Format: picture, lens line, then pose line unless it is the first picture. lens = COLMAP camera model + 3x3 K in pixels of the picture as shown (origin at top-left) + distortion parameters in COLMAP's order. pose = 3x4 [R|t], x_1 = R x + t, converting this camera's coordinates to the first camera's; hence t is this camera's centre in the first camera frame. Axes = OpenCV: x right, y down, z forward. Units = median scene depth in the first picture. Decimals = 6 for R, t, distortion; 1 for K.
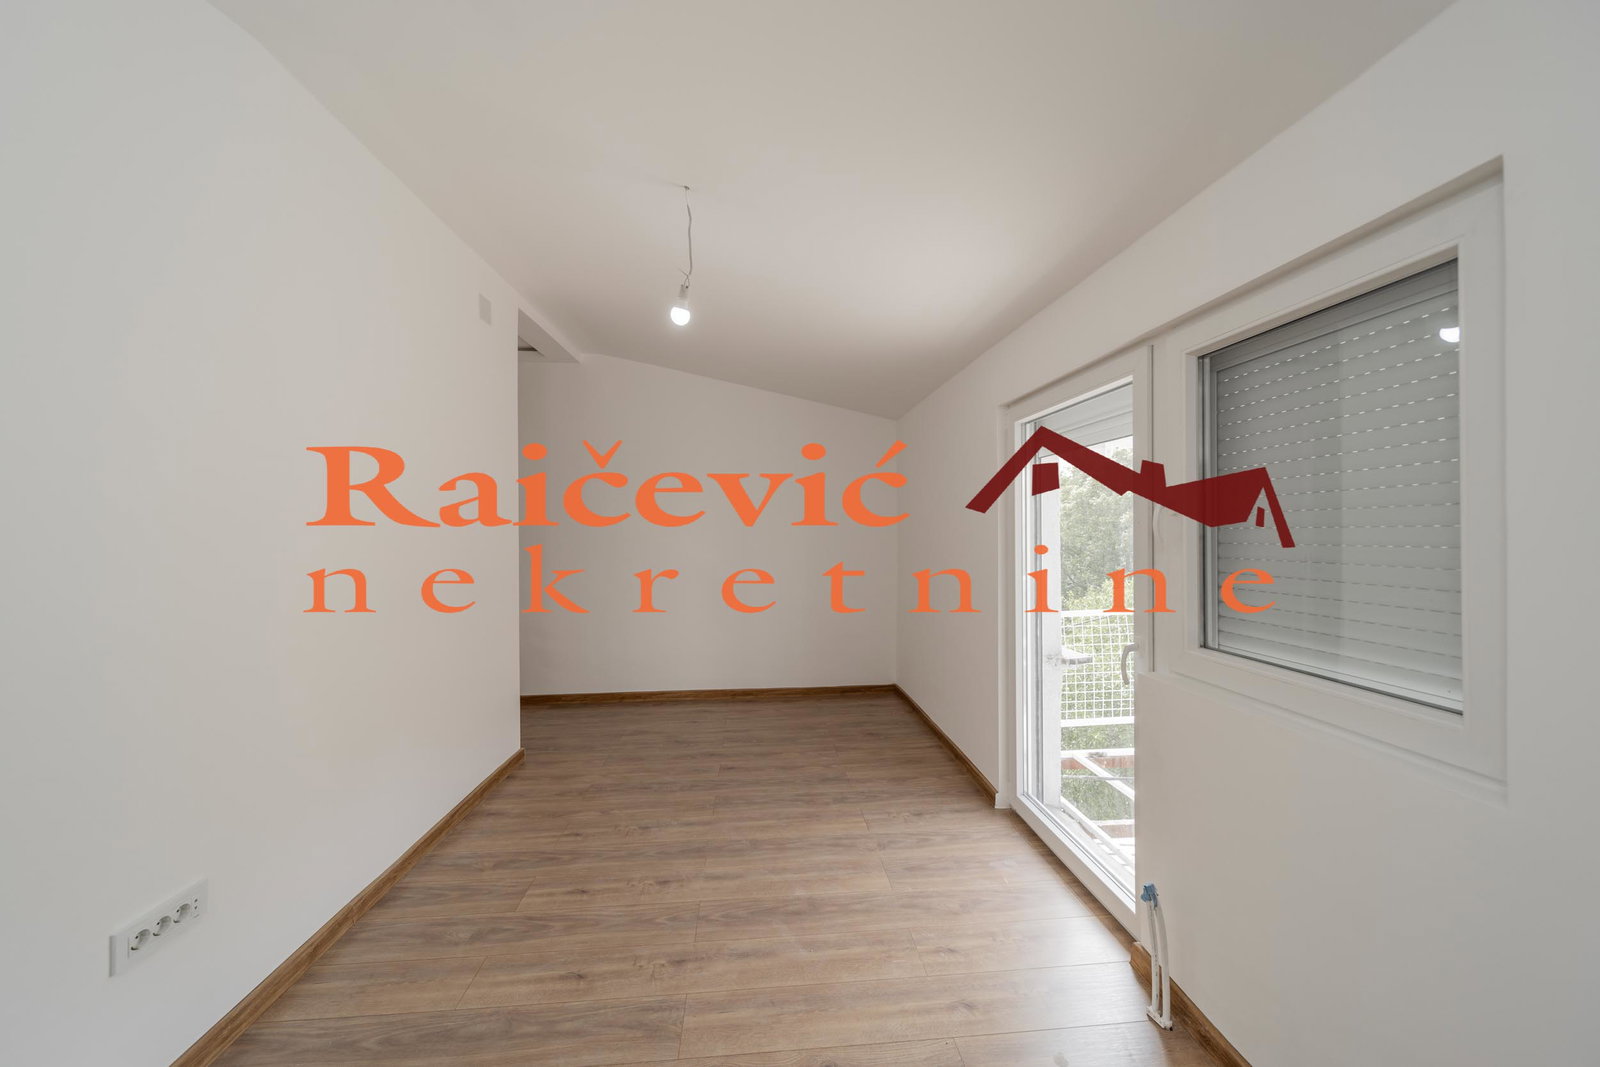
lens RADIAL K [[571.1, 0, 791.4], [0, 571.1, 532.0], [0, 0, 1]] dist [0.000284, -0.001139]
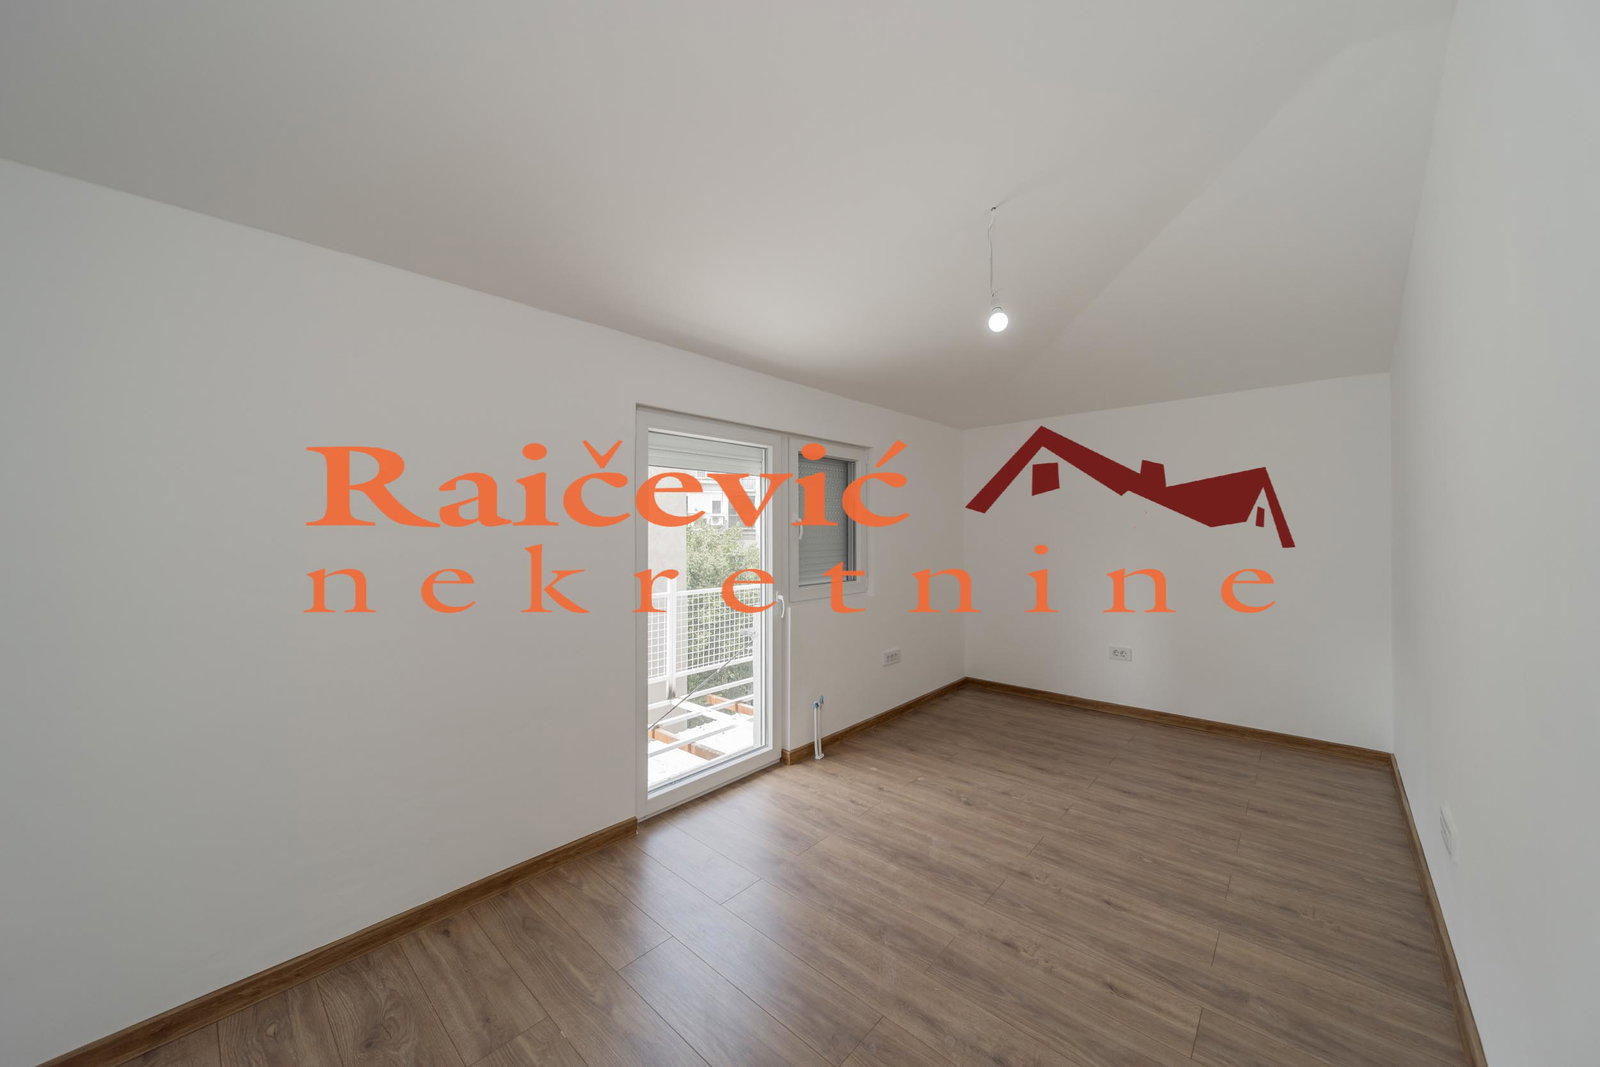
lens RADIAL K [[571.1, 0, 801.9], [0, 571.1, 528.0], [0, 0, 1]] dist [0.000284, -0.001139]
pose [[-0.695213, 0.011938, 0.718705, -0.702181], [0.011809, 0.999917, -0.005186, -0.008958], [-0.718707, 0.004882, -0.695296, 2.027157]]
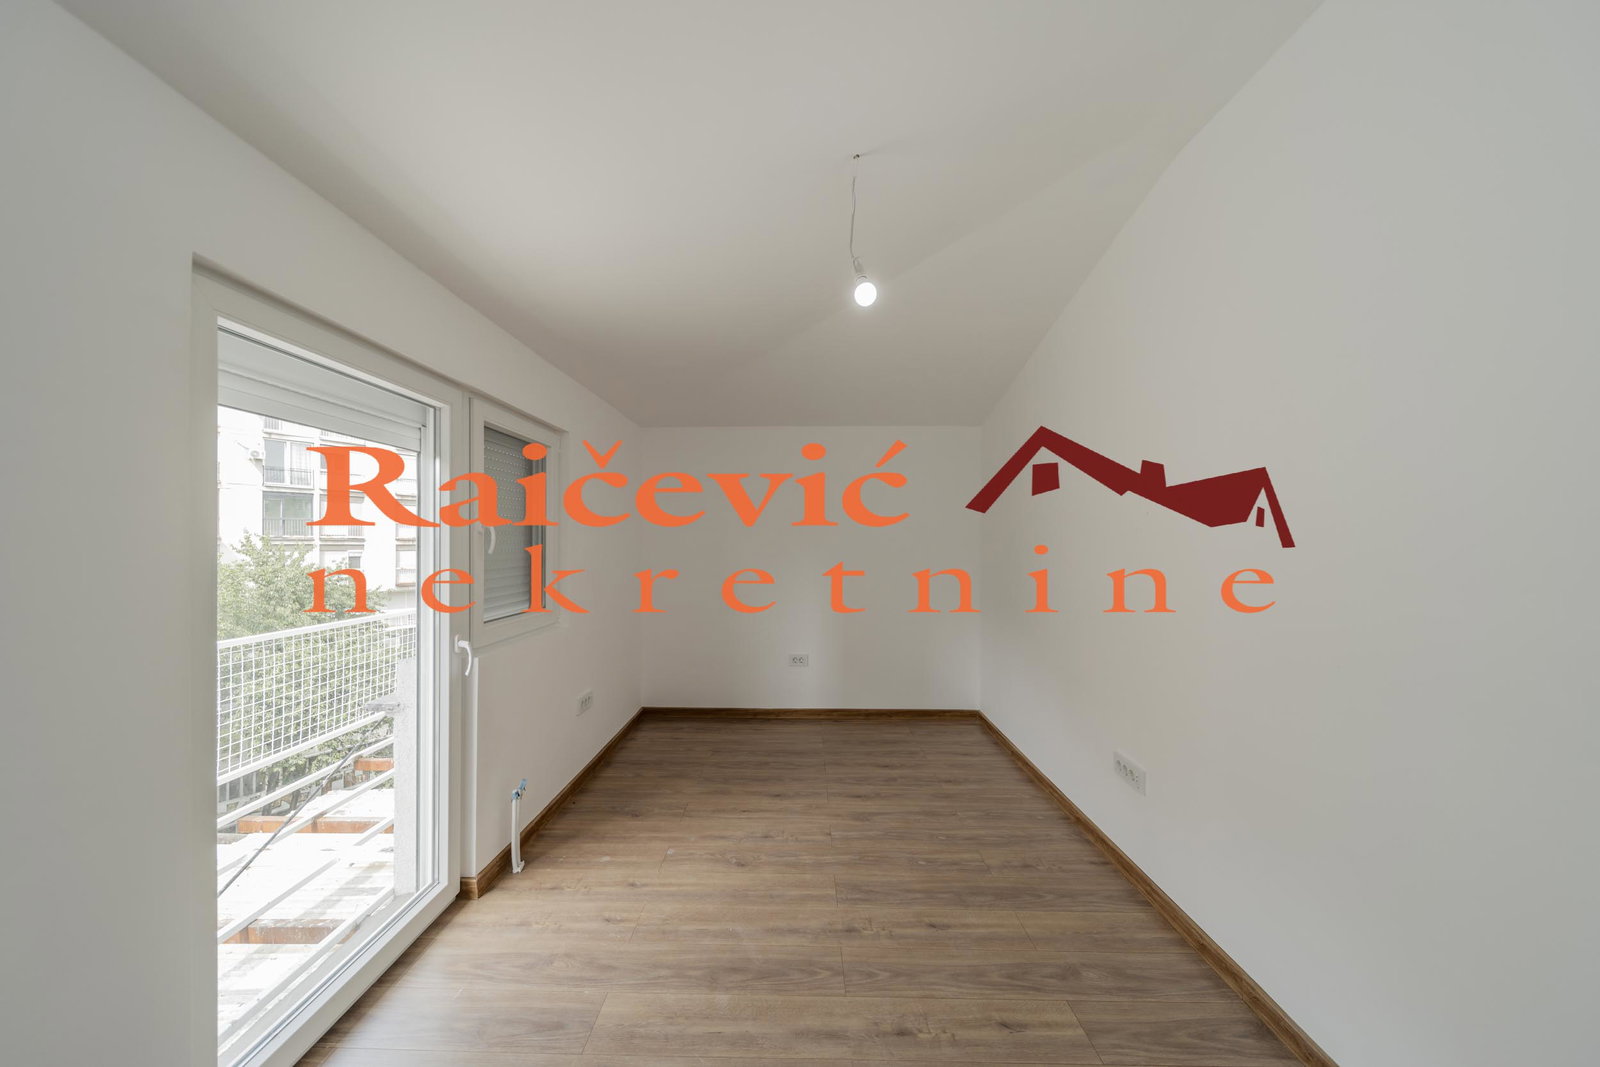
lens RADIAL K [[571.1, 0, 795.3], [0, 571.1, 541.5], [0, 0, 1]] dist [0.000284, -0.001139]
pose [[-0.996685, 0.001101, 0.081354, -0.164315], [0.001346, 0.999995, 0.002954, -0.010223], [-0.081351, 0.003054, -0.996681, 1.931659]]
